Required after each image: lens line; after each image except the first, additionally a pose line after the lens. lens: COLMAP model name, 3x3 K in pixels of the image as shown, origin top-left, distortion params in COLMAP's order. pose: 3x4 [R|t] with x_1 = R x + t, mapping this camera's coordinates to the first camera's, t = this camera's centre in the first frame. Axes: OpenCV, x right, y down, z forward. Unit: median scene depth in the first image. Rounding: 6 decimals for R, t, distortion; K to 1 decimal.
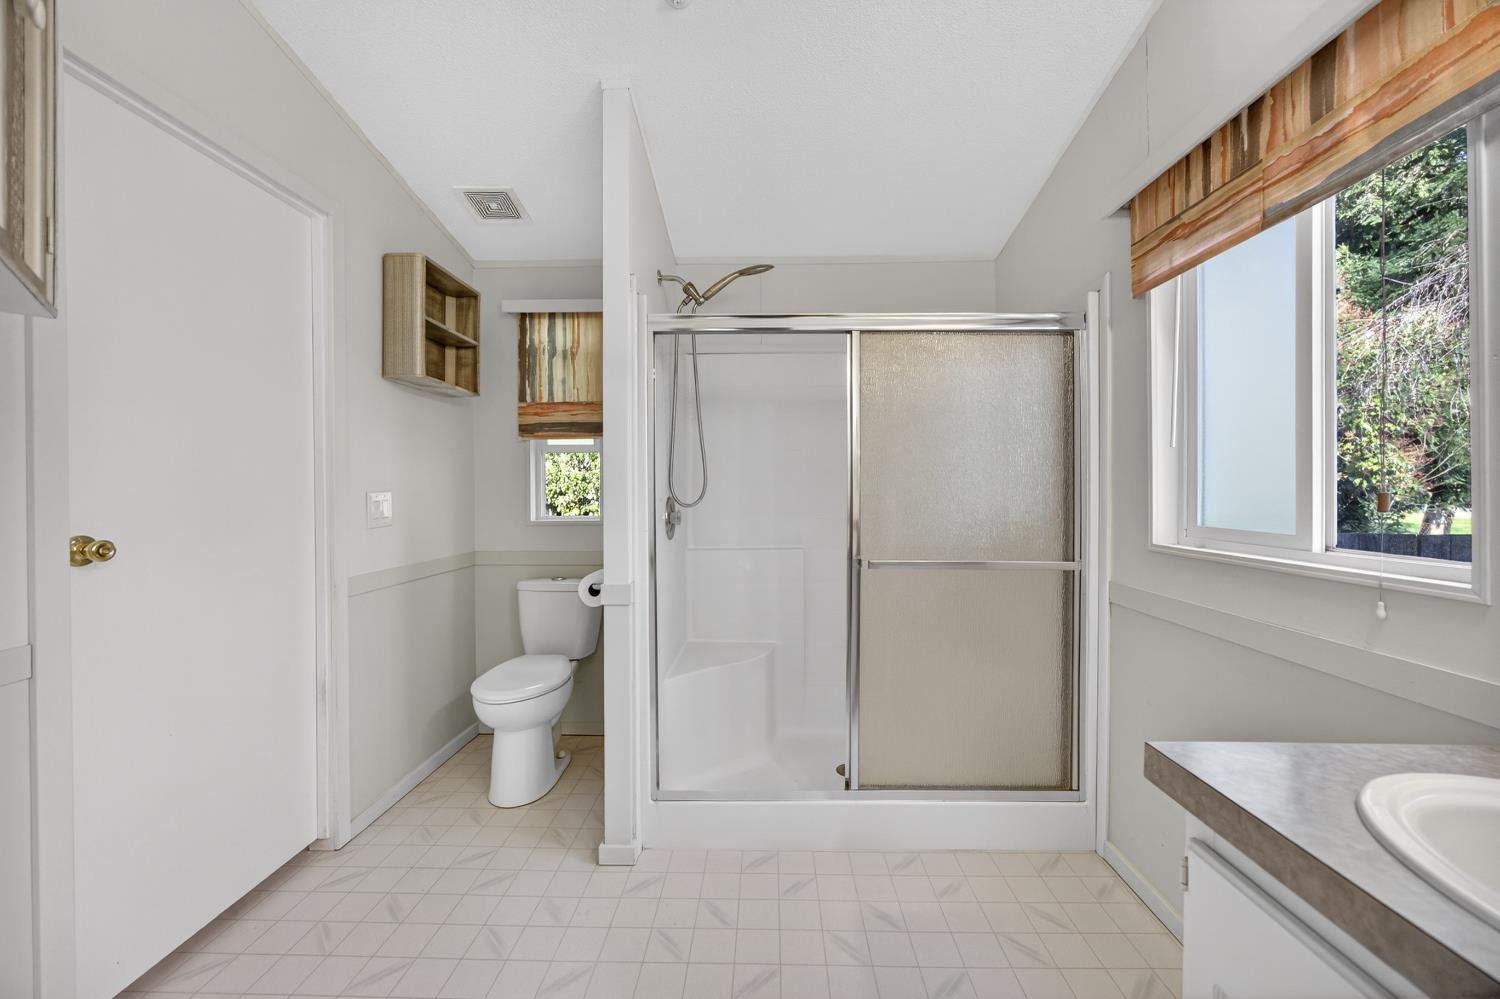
lens RADIAL K [[590.0, 0, 784.2], [0, 590.0, 492.0], [0, 0, 1]] dist [-0.032196, 0.011086]
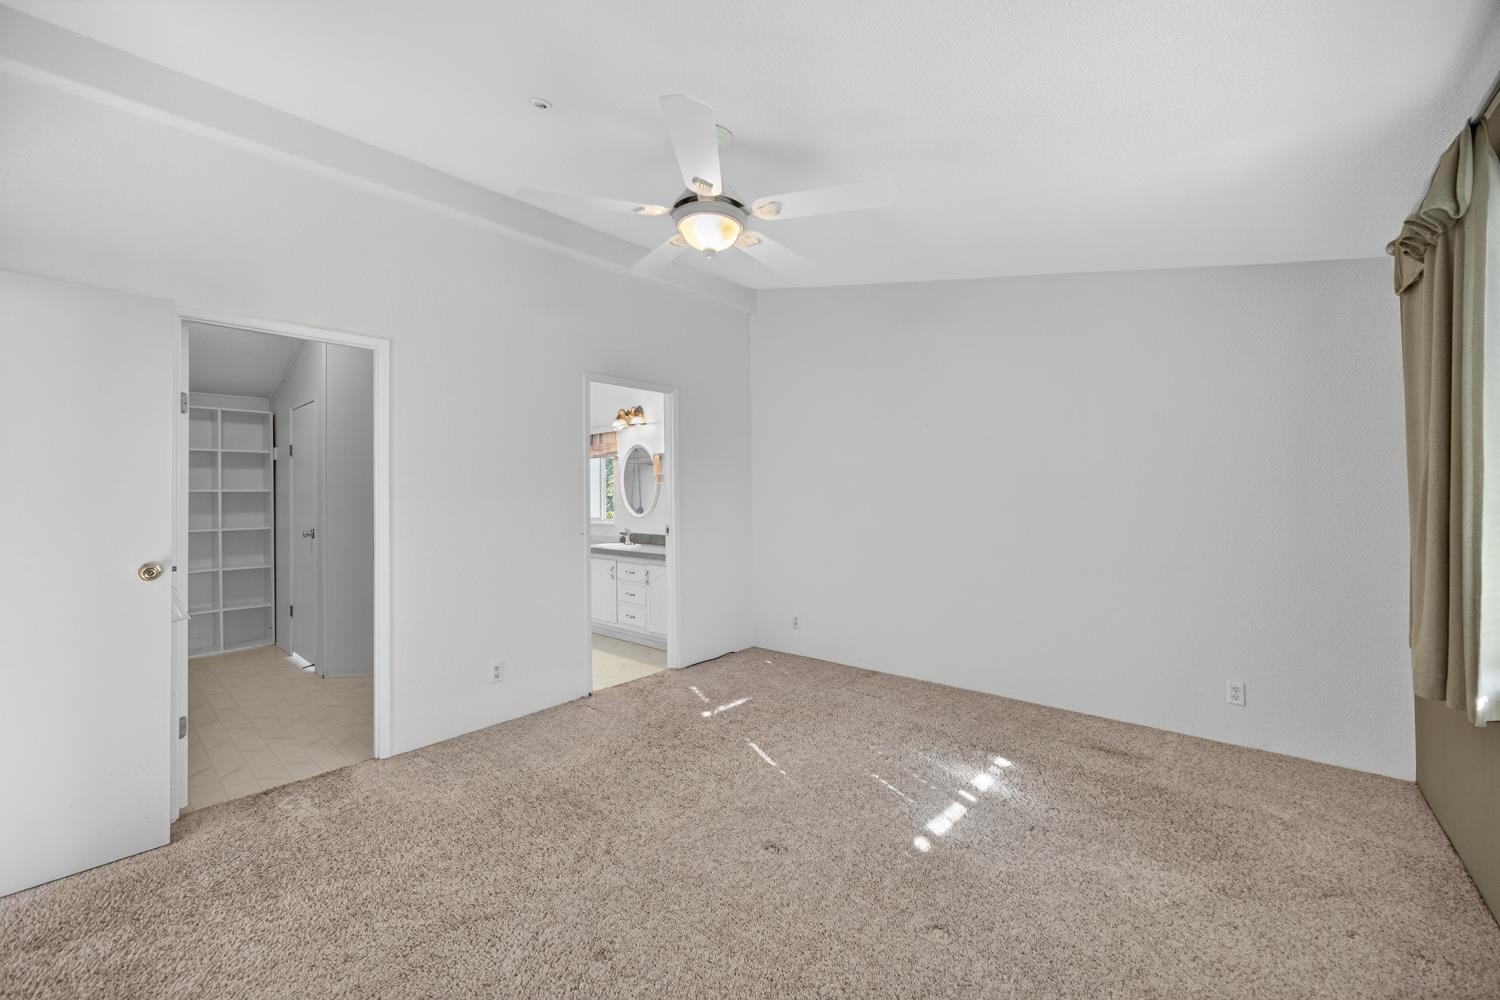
lens RADIAL K [[595.5, 0, 762.2], [0, 595.5, 501.4], [0, 0, 1]] dist [-0.002054, 0.000051]
pose [[0.657645, -0.011299, 0.753243, -0.997895], [0.010197, 0.999929, 0.006096, -0.038991], [-0.753259, 0.003672, 0.657714, -1.655232]]
